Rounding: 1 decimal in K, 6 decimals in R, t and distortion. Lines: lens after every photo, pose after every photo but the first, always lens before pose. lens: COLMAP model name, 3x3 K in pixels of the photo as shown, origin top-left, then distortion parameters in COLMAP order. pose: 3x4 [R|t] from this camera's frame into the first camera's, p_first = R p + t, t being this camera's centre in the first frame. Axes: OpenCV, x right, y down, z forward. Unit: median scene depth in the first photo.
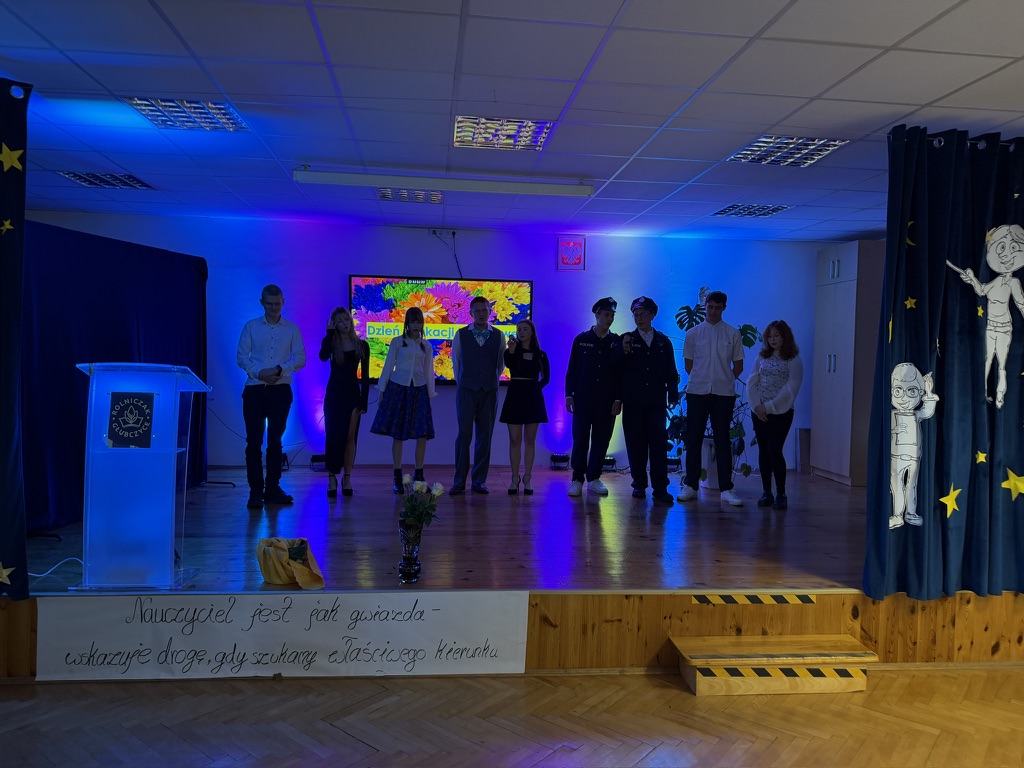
lens RADIAL K [[708.0, 0, 514.9], [0, 708.0, 379.5], [0, 0, 1]] dist [0.122801, -0.230431]
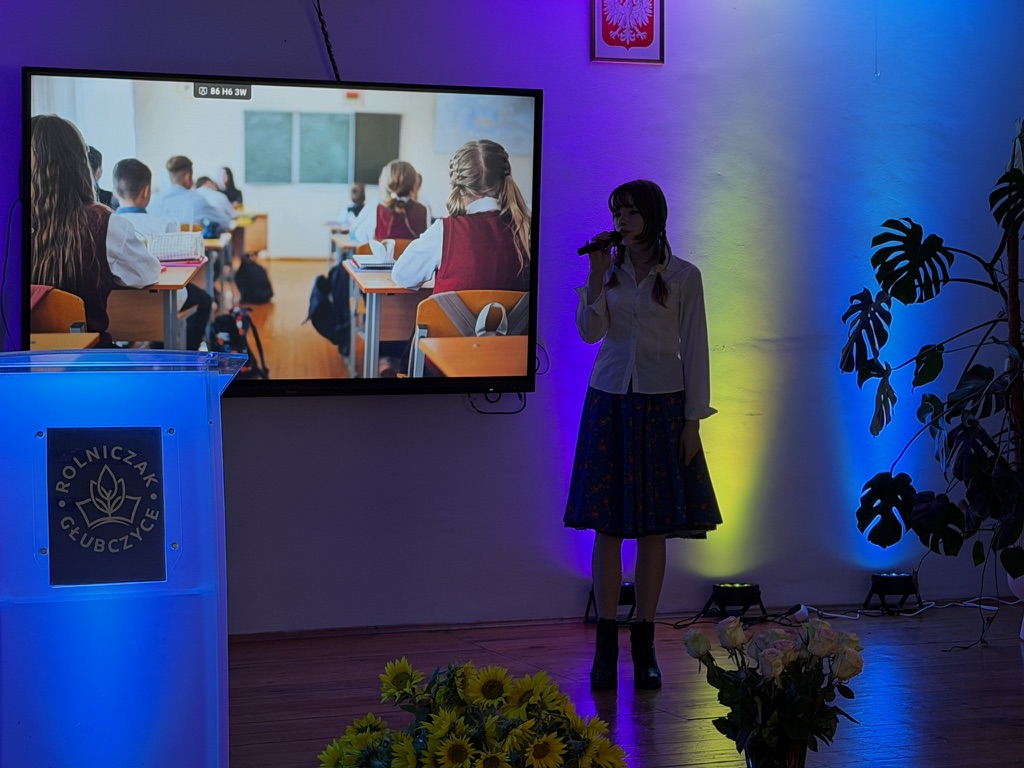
lens RADIAL K [[2299.6, 0, 527.4], [0, 2299.6, 380.9], [0, 0, 1]] dist [0.113223, 0.446544]
pose [[0.953400, -0.028576, 0.300352, -0.655980], [0.027681, 0.999591, 0.007237, -0.008512], [-0.300436, 0.001414, 0.953801, -0.166279]]
